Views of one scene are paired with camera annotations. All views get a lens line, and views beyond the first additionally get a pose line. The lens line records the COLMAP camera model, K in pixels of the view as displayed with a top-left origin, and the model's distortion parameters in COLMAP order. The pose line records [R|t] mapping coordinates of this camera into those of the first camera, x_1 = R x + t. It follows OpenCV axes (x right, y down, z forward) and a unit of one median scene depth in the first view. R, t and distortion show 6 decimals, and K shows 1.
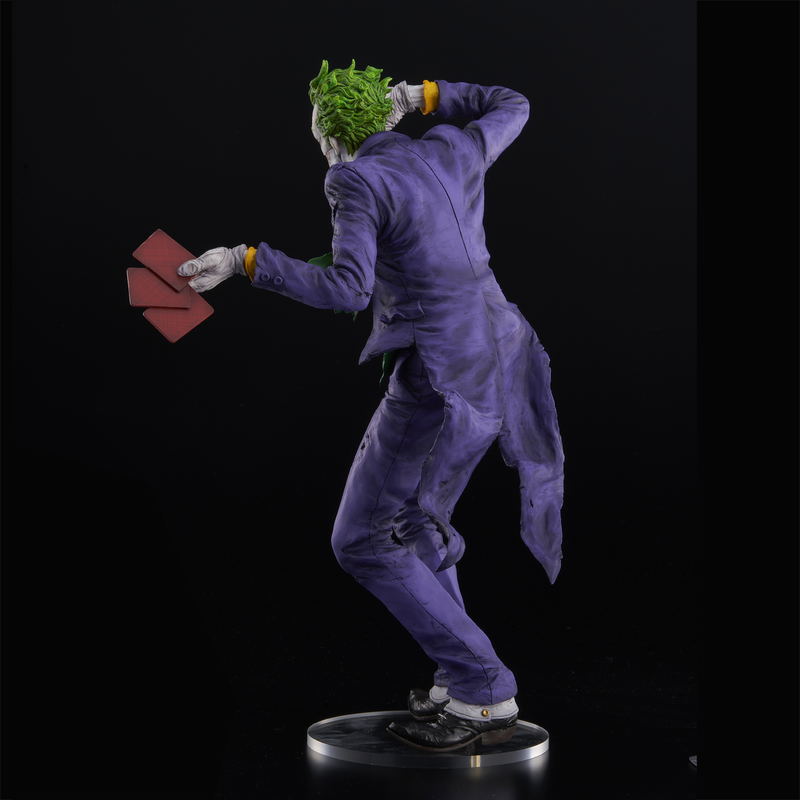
lens RADIAL K [[2812.2, 0, 400.0], [0, 2812.2, 400.0], [0, 0, 1]] dist [-0.173957, -1.456327]
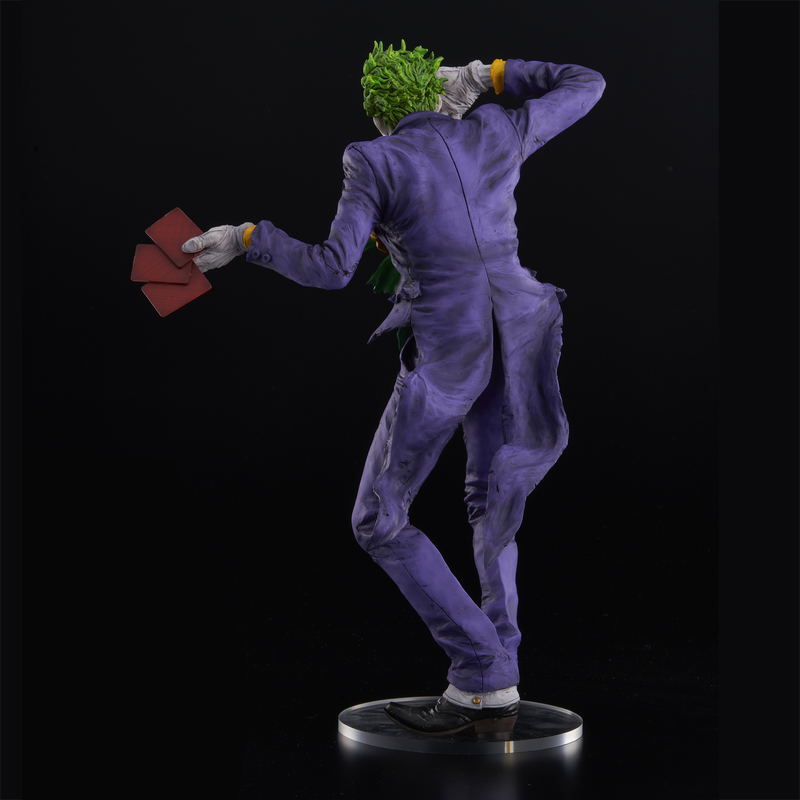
lens RADIAL K [[2812.2, 0, 400.0], [0, 2812.2, 400.0], [0, 0, 1]] dist [-0.173957, -1.456327]
pose [[0.901285, 0.032055, -0.432040, 0.431942], [-0.031804, 0.999464, 0.007808, -0.000623], [0.432059, 0.006703, 0.901821, 0.100719]]
